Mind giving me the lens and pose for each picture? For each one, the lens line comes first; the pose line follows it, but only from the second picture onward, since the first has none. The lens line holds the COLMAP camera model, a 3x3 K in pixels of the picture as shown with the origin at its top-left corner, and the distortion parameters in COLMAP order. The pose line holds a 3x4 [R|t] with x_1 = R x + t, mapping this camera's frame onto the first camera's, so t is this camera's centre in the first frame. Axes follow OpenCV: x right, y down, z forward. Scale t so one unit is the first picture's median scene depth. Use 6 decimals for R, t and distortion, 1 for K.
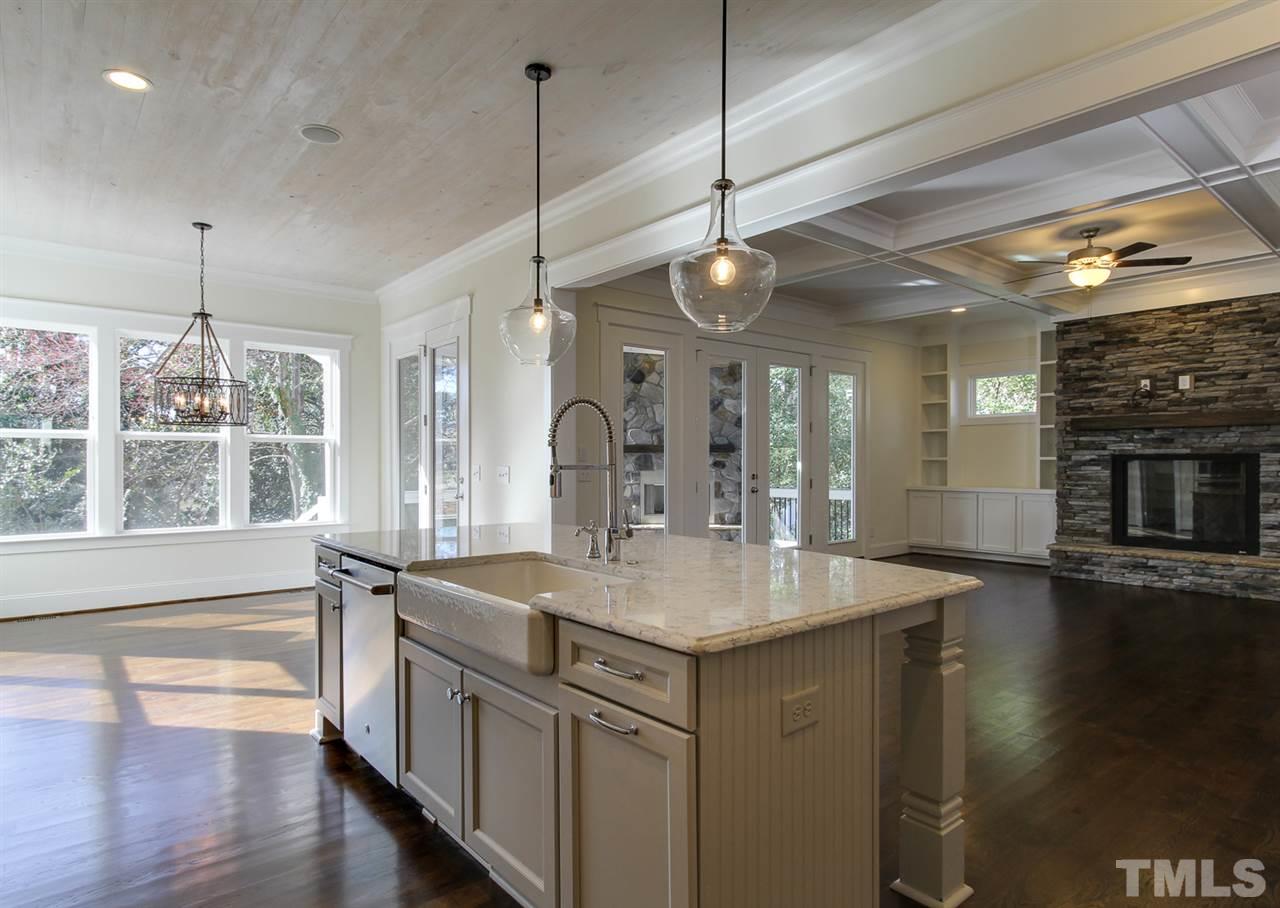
lens RADIAL K [[720.3, 0, 637.9], [0, 720.3, 463.3], [0, 0, 1]] dist [-0.010245, 0.004196]
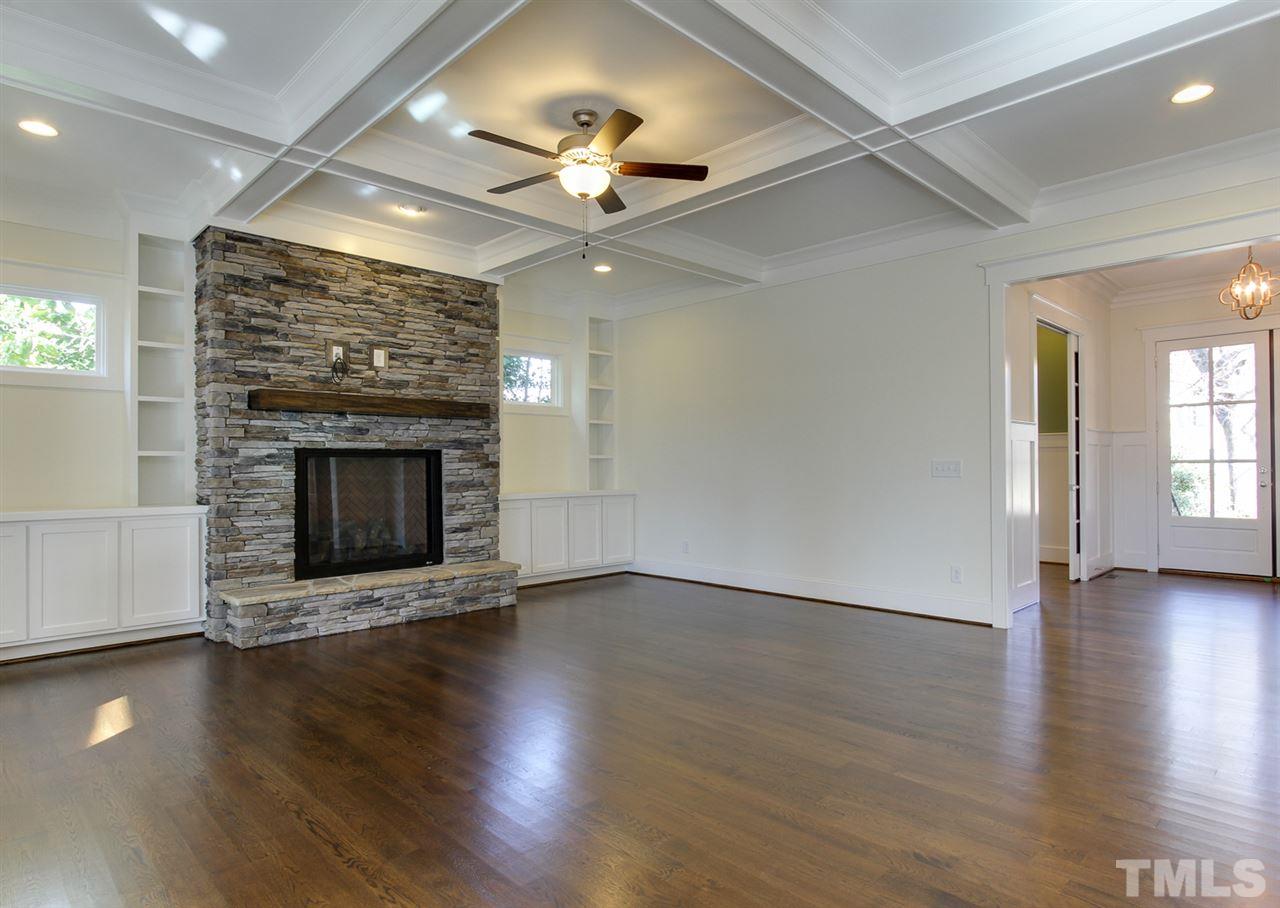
lens RADIAL K [[720.3, 0, 606.4], [0, 720.3, 464.7], [0, 0, 1]] dist [-0.010245, 0.004196]
pose [[-0.059394, 0.001853, 0.998233, -0.039849], [0.008357, 0.999964, -0.001359, 0.006919], [-0.998200, 0.008262, -0.059407, 0.744930]]
